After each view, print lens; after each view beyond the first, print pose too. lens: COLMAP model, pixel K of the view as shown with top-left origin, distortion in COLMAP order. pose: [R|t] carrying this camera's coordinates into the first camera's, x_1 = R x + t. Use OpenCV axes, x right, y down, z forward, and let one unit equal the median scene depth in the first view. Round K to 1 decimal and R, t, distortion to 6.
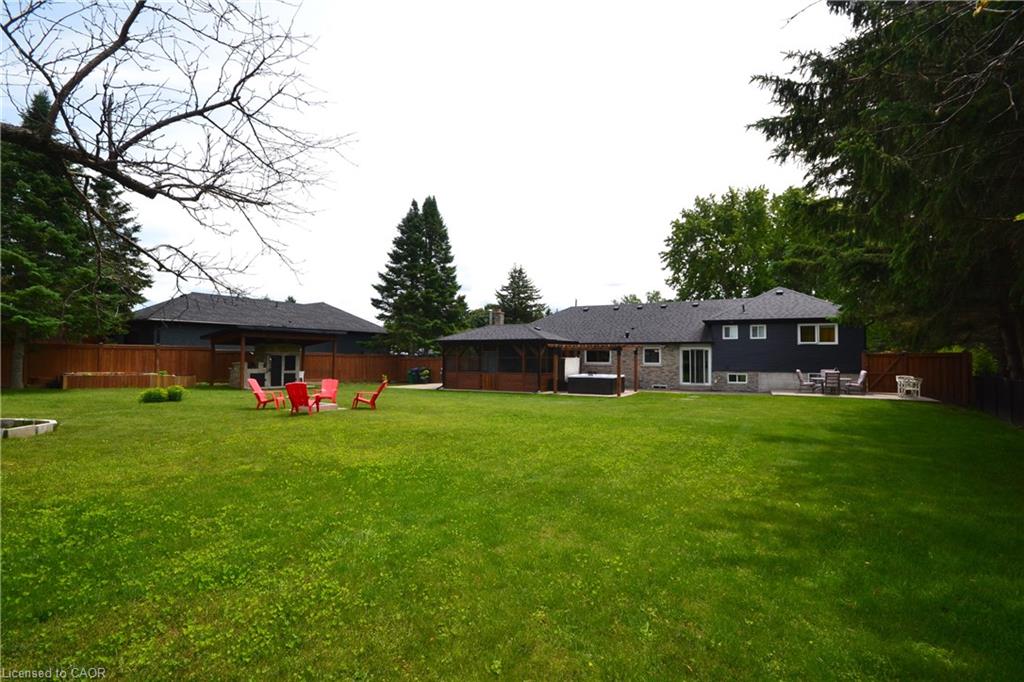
lens RADIAL K [[462.8, 0, 512.0], [0, 462.8, 341.0], [0, 0, 1]] dist [-0.016514, 0.000005]
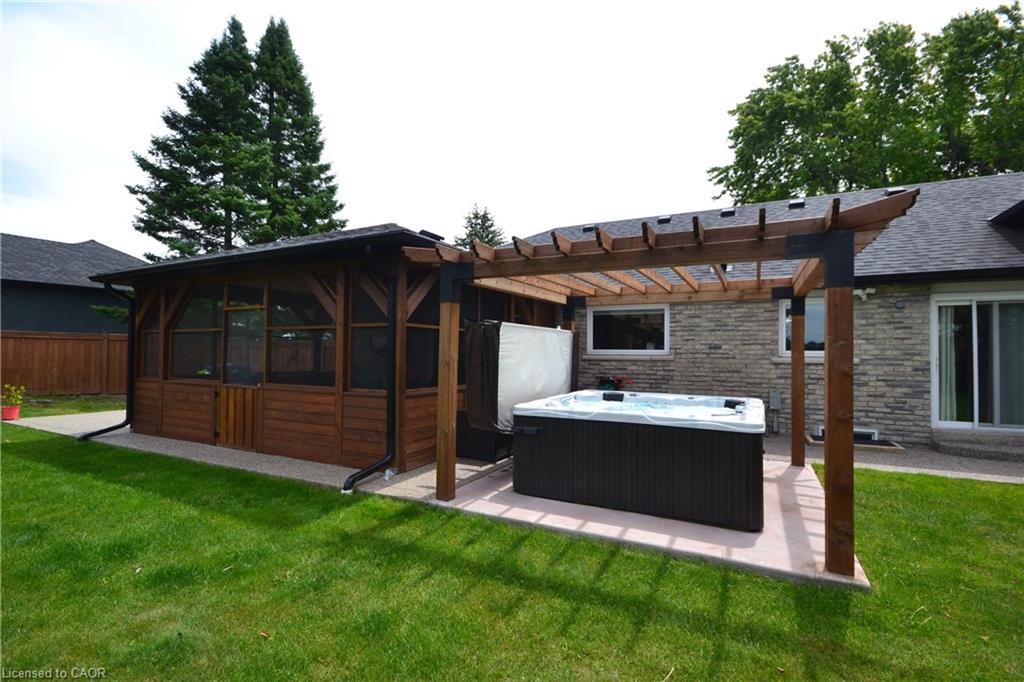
lens RADIAL K [[462.8, 0, 512.0], [0, 462.8, 341.0], [0, 0, 1]] dist [-0.016514, 0.000005]
pose [[0.999941, 0.004763, 0.009714, 0.109084], [-0.004849, 0.999949, 0.008877, 0.040502], [-0.009671, -0.008924, 0.999913, 0.729832]]
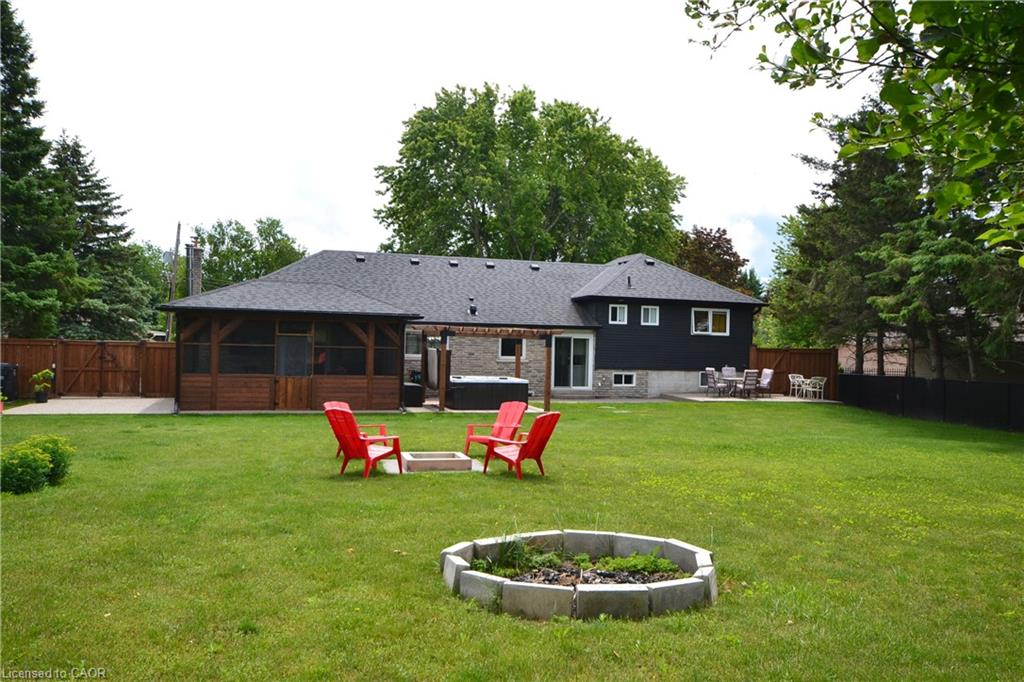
lens RADIAL K [[852.4, 0, 512.0], [0, 852.4, 341.0], [0, 0, 1]] dist [-0.002657, -0.002368]
pose [[0.722781, 0.015043, 0.690913, -0.525052], [-0.045061, 0.998661, 0.025396, -0.003798], [-0.689606, -0.049489, 0.722492, 0.159592]]
